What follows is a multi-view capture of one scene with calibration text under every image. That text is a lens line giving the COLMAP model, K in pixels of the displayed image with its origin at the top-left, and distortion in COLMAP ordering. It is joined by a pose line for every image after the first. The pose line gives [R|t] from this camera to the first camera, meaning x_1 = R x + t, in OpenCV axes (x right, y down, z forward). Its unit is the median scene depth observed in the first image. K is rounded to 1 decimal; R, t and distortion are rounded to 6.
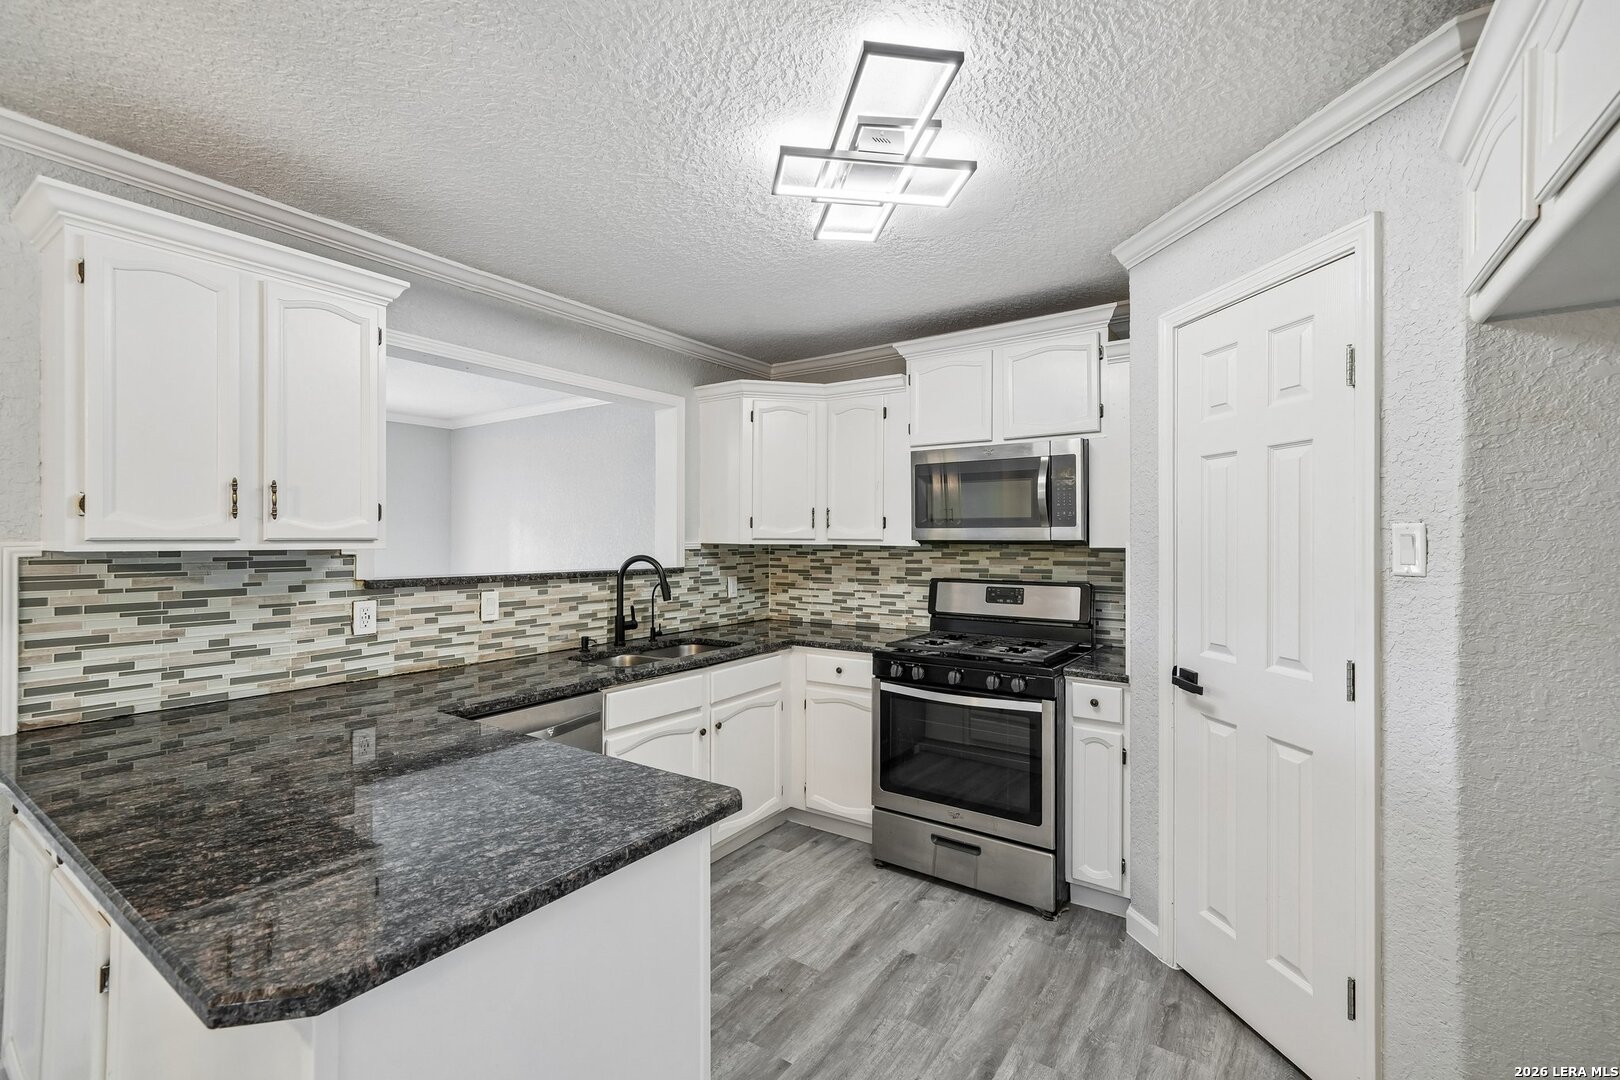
lens RADIAL K [[694.3, 0, 815.7], [0, 694.3, 530.6], [0, 0, 1]] dist [0.002279, 0.000459]
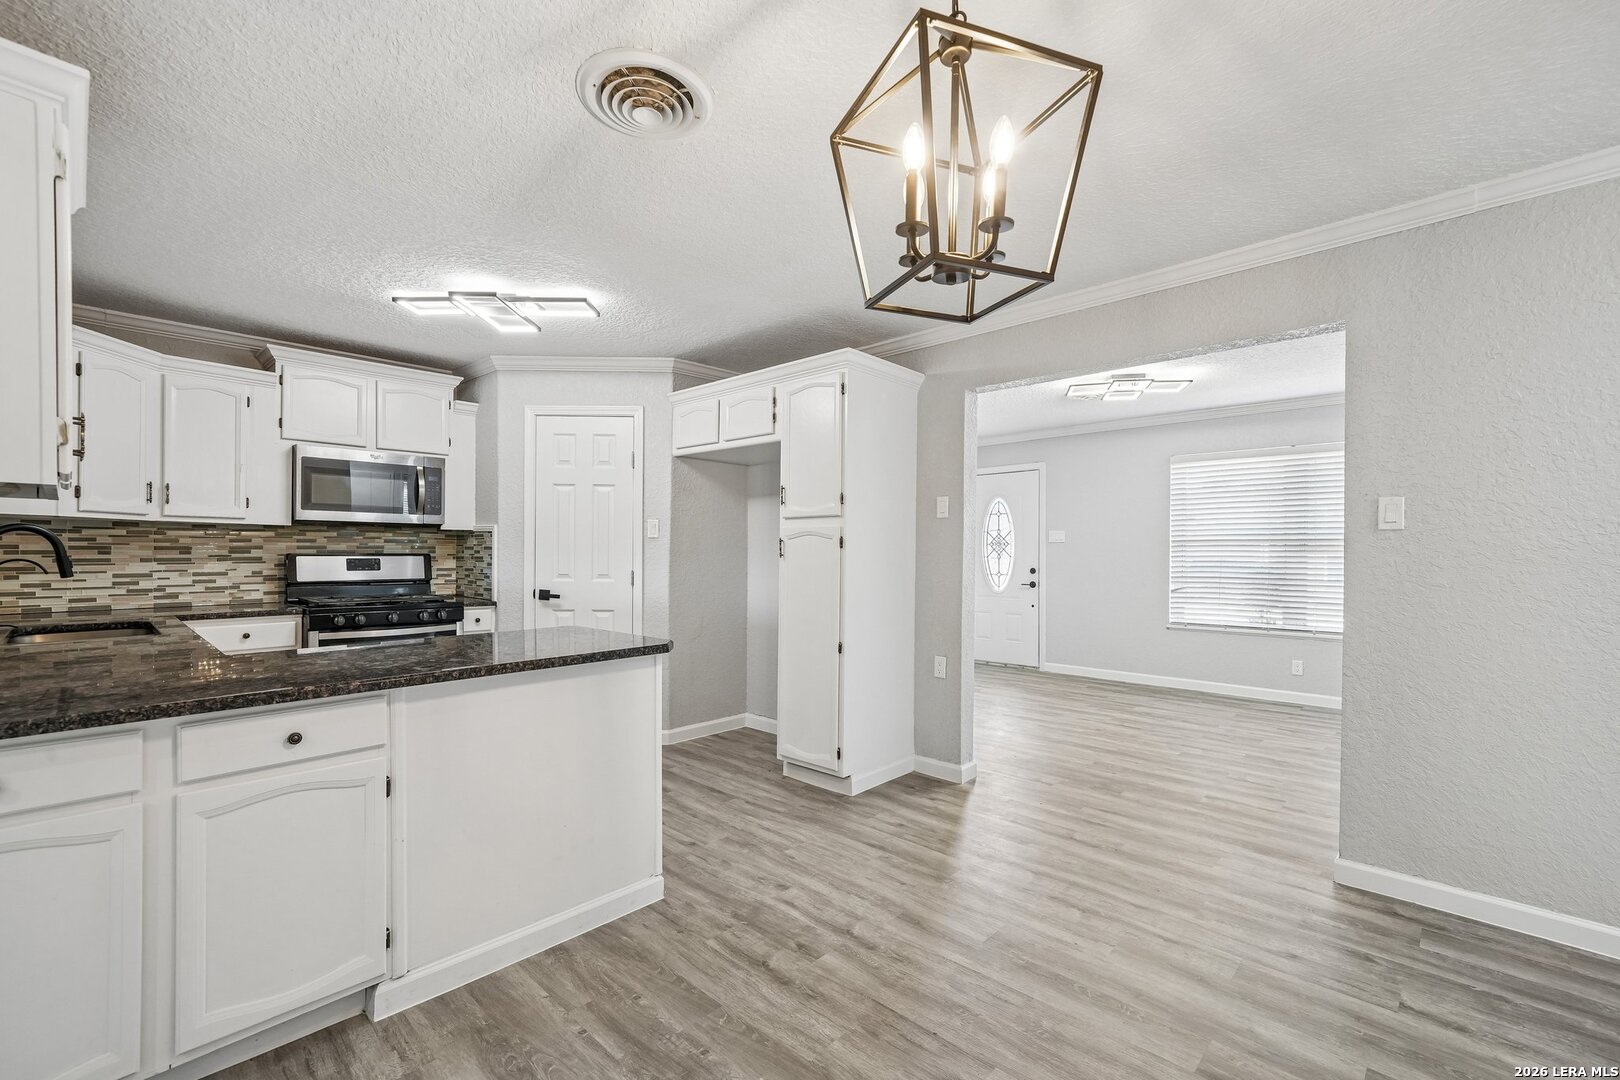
lens RADIAL K [[694.3, 0, 802.9], [0, 694.3, 557.7], [0, 0, 1]] dist [0.002279, 0.000459]
pose [[0.159930, -0.009287, 0.987085, -1.163446], [-0.019777, 0.999725, 0.012610, 0.060748], [-0.986930, -0.021538, 0.159702, -0.046496]]
